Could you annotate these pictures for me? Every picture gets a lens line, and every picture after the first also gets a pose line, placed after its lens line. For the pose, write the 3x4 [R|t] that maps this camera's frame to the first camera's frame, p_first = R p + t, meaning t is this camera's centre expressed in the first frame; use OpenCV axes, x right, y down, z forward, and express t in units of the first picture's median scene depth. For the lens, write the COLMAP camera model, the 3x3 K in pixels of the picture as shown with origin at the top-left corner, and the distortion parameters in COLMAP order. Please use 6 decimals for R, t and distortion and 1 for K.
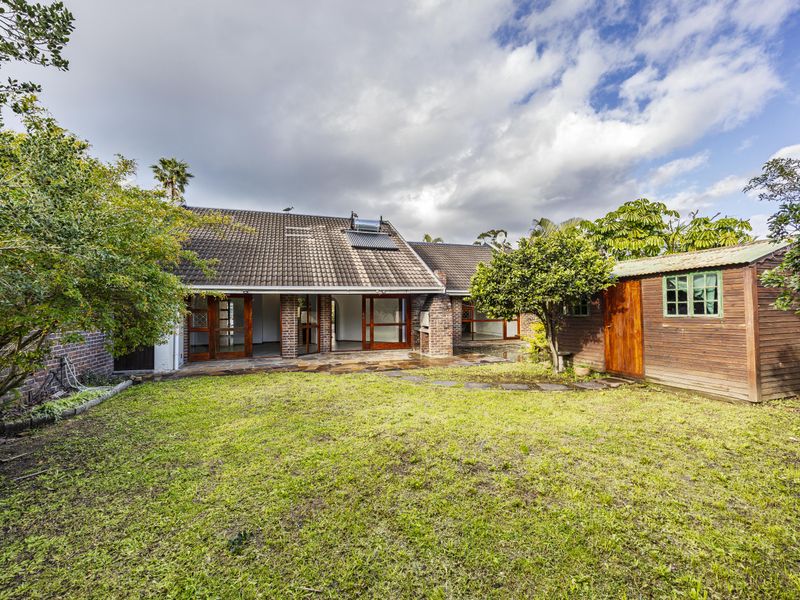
lens RADIAL K [[343.4, 0, 395.5], [0, 343.4, 318.8], [0, 0, 1]] dist [-0.000489, -0.000017]
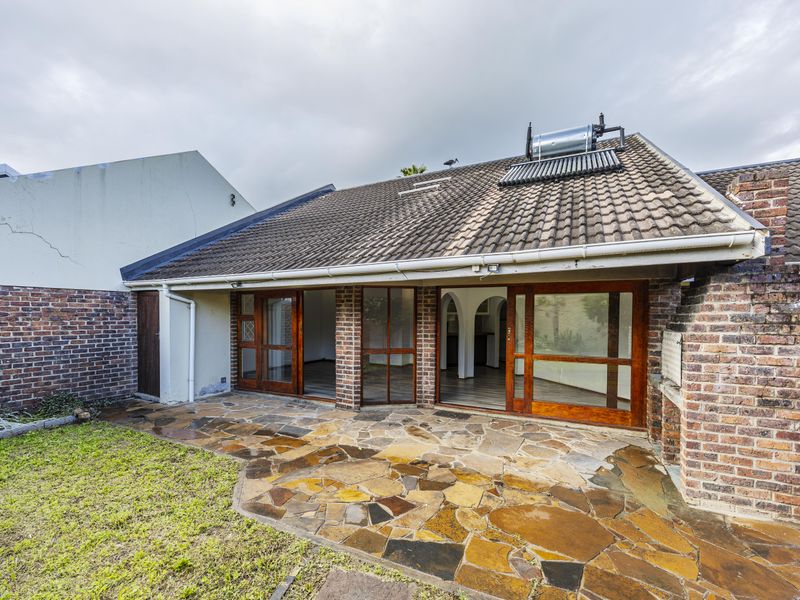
lens RADIAL K [[343.4, 0, 395.5], [0, 343.4, 318.8], [0, 0, 1]] dist [-0.000489, -0.000017]
pose [[0.724519, 0.029453, -0.688625, 0.122393], [-0.021617, 0.999566, 0.020009, -0.032845], [0.688915, 0.000390, 0.724842, 0.650492]]
